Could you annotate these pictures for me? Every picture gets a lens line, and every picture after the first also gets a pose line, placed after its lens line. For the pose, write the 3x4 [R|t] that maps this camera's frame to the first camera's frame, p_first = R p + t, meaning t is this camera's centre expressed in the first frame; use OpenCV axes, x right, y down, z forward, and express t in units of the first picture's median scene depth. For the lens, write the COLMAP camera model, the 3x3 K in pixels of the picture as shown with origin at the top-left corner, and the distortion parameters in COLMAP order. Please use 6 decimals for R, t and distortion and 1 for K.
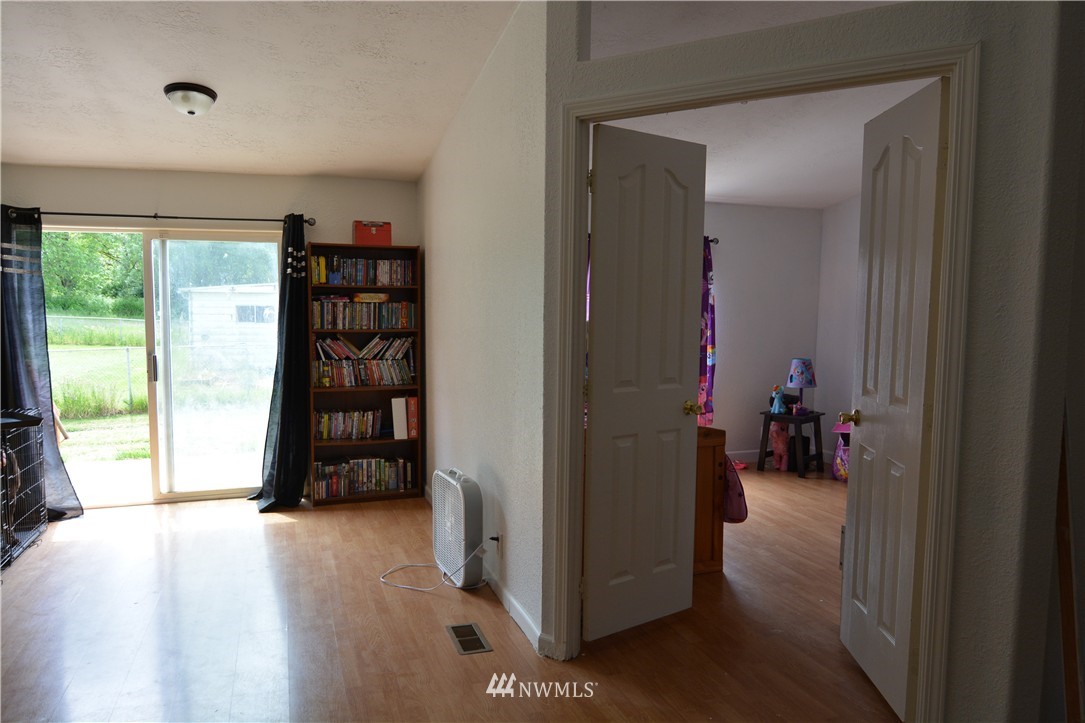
lens RADIAL K [[741.8, 0, 542.3], [0, 741.8, 365.8], [0, 0, 1]] dist [-0.000194, -0.020230]
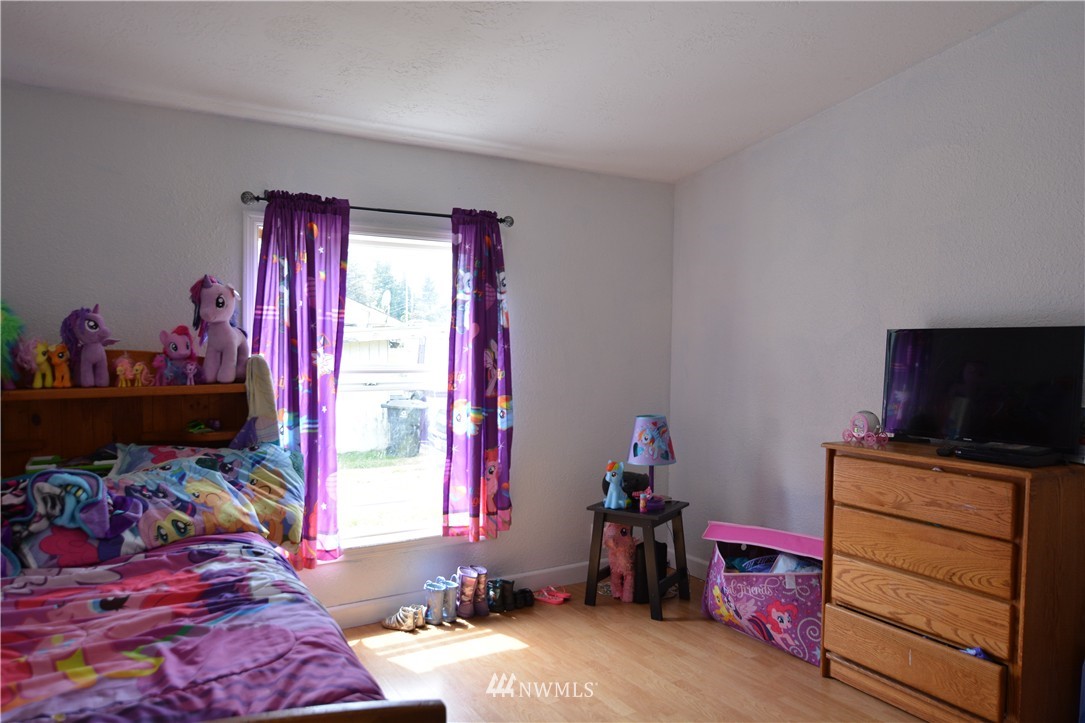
lens RADIAL K [[741.8, 0, 542.4], [0, 741.8, 358.8], [0, 0, 1]] dist [-0.000194, -0.020230]
pose [[0.979761, -0.008152, 0.200005, 0.139858], [0.019294, 0.998364, -0.053821, -0.024714], [-0.199239, 0.056590, 0.978316, 0.415876]]
